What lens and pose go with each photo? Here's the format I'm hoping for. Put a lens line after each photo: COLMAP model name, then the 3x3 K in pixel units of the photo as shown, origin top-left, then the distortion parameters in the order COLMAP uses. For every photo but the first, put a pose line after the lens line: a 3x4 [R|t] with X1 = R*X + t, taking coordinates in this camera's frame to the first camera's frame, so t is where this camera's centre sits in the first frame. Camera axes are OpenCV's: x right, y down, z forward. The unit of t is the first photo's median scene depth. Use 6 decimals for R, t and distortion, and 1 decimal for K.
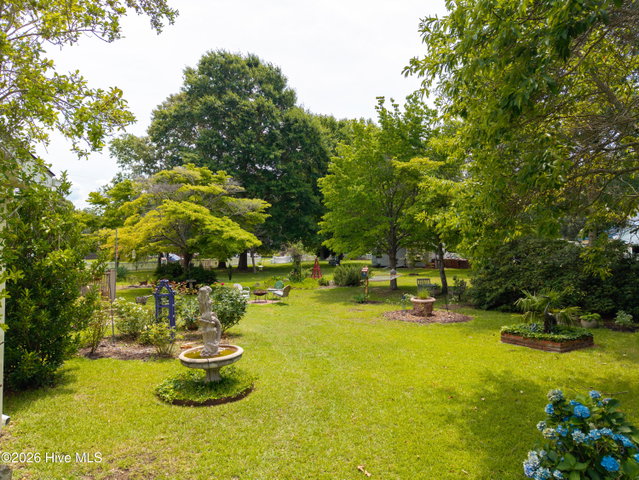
lens RADIAL K [[425.8, 0, 319.9], [0, 425.8, 238.2], [0, 0, 1]] dist [0.012608, -0.020140]
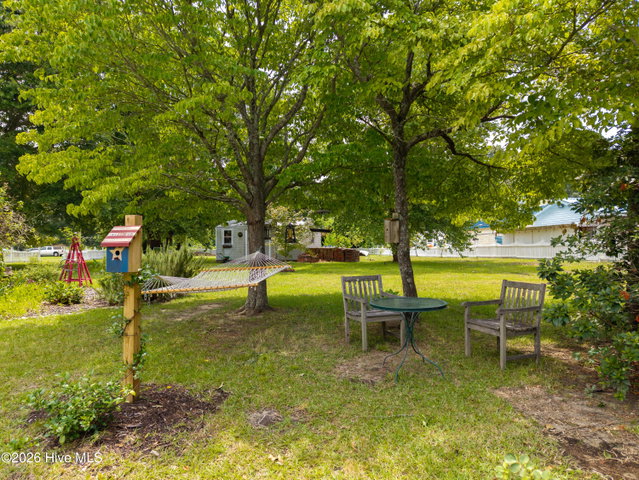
lens RADIAL K [[425.8, 0, 319.8], [0, 425.8, 240.6], [0, 0, 1]] dist [0.012608, -0.020140]
pose [[0.943669, 0.010741, 0.330716, 0.099791], [-0.005203, 0.999831, -0.017627, 0.067670], [-0.330849, 0.014913, 0.943566, 0.633178]]
